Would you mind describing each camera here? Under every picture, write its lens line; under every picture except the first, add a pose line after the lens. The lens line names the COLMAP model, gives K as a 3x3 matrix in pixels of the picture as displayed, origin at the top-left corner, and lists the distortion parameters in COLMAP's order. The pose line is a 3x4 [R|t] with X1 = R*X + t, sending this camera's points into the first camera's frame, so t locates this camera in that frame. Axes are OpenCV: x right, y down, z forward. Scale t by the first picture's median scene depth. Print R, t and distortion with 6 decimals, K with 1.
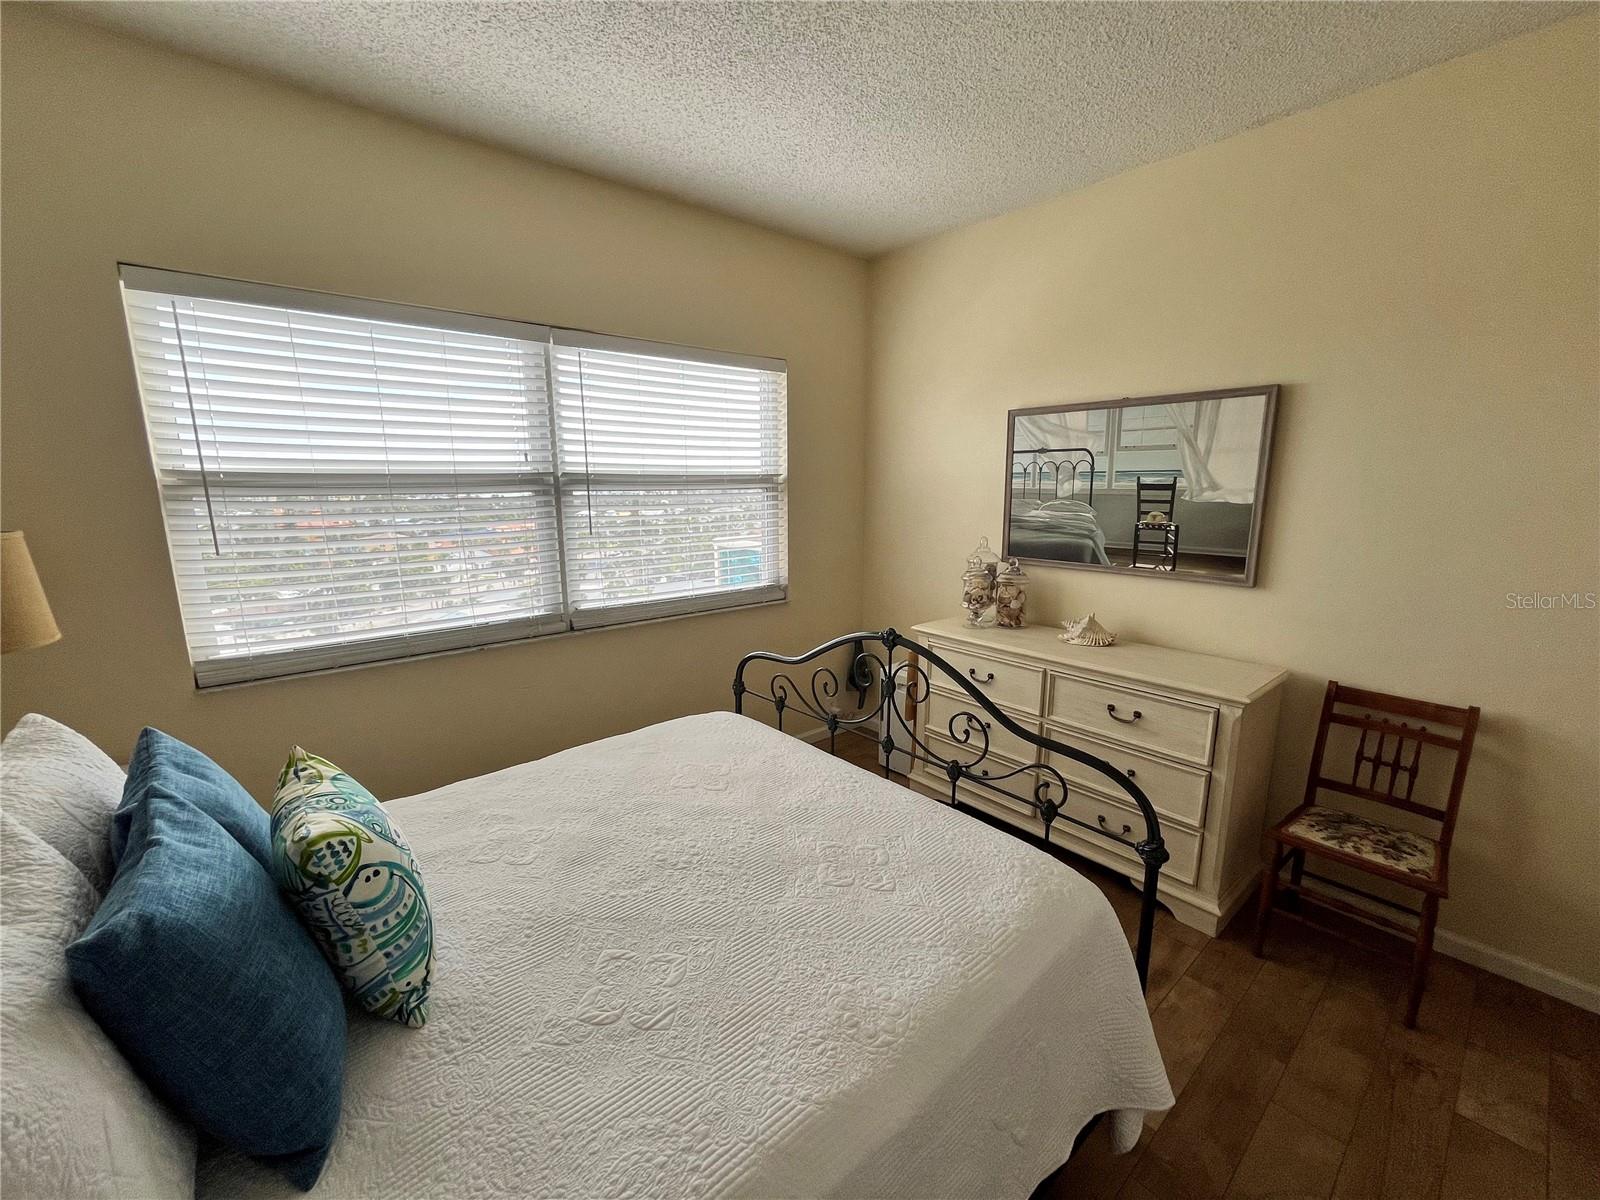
lens RADIAL K [[642.2, 0, 800.5], [0, 642.2, 608.1], [0, 0, 1]] dist [-0.001689, -0.000962]
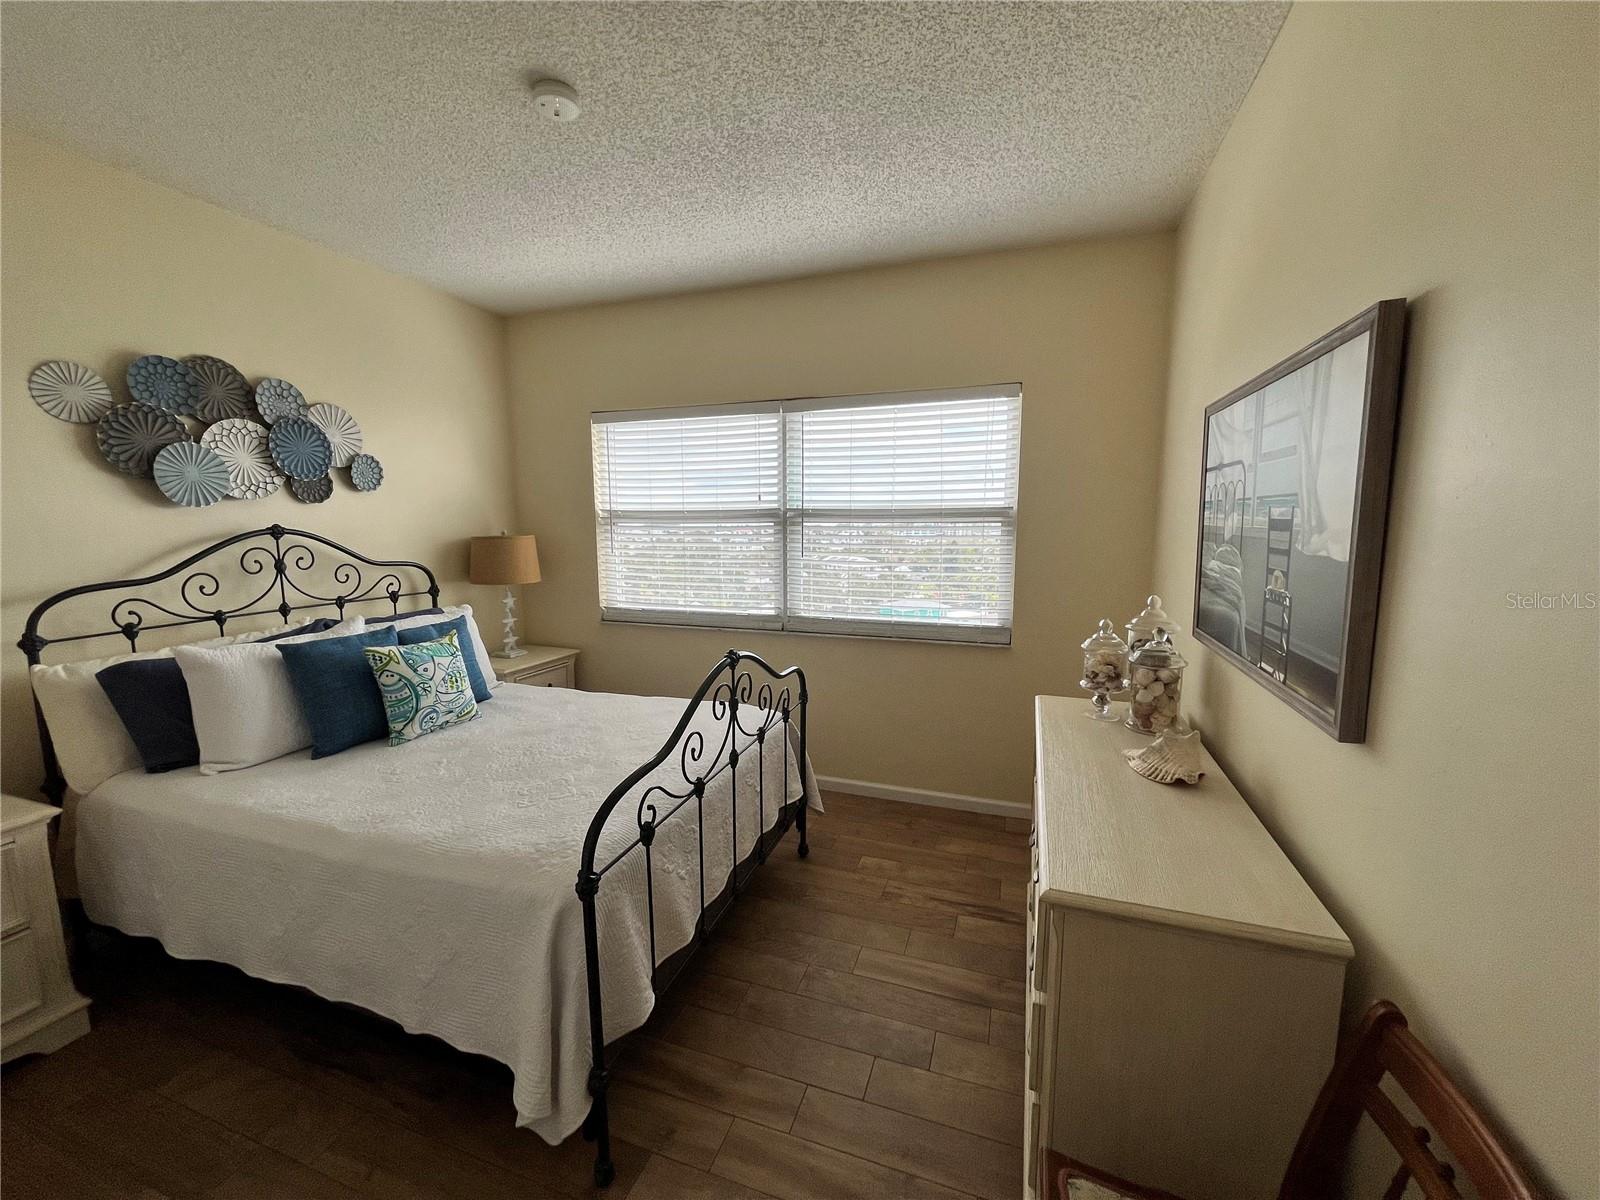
lens RADIAL K [[642.2, 0, 794.9], [0, 642.2, 607.0], [0, 0, 1]] dist [-0.001689, -0.000962]
pose [[0.506423, 0.121794, -0.853641, 0.830954], [-0.166007, 0.985226, 0.042085, -0.076284], [0.846155, 0.120398, 0.519159, 0.385891]]
